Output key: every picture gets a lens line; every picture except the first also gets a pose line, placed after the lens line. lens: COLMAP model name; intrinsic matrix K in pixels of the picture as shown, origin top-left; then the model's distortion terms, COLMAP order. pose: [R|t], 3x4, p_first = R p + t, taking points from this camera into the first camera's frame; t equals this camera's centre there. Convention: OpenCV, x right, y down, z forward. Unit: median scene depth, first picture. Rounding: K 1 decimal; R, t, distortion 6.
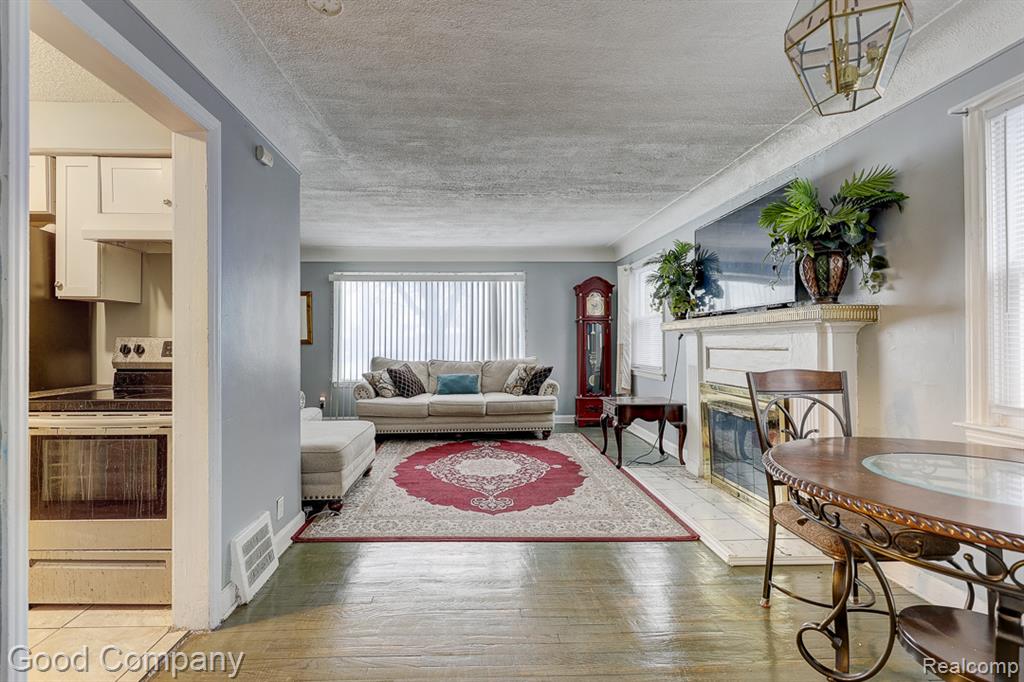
lens RADIAL K [[473.2, 0, 484.9], [0, 473.2, 337.5], [0, 0, 1]] dist [0.001401, 0.000035]
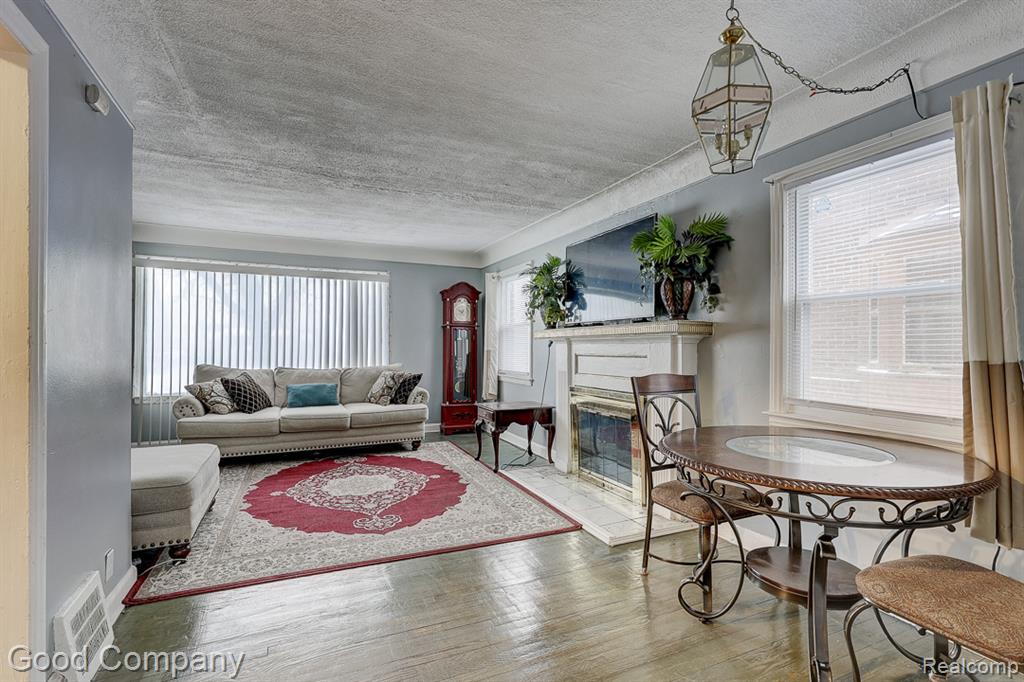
lens RADIAL K [[494.3, 0, 530.3], [0, 494.3, 344.6], [0, 0, 1]] dist [-0.003453, -0.000249]
pose [[0.909269, 0.010661, 0.416073, -0.096379], [-0.012710, 0.999917, 0.002155, -0.002739], [-0.416015, -0.007247, 0.909329, 0.000081]]
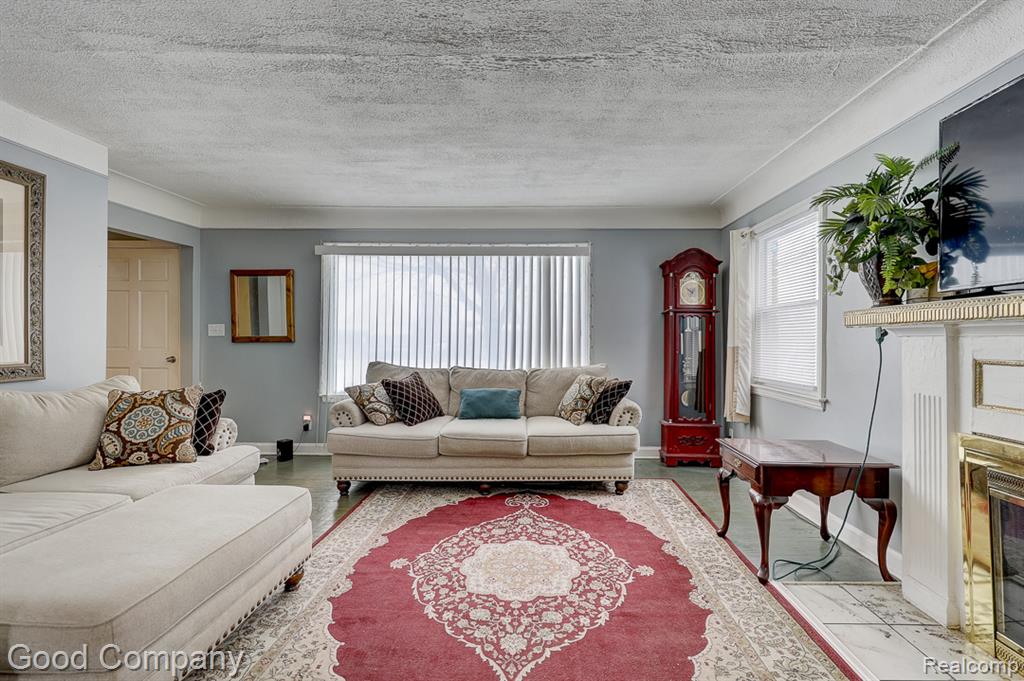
lens RADIAL K [[443.5, 0, 524.0], [0, 443.5, 340.0], [0, 0, 1]] dist [-0.001087, 0.000217]
pose [[0.997949, 0.009570, -0.063297, 0.042223], [-0.008831, 0.999890, 0.011948, -0.001224], [0.063404, -0.011364, 0.997923, 0.487563]]
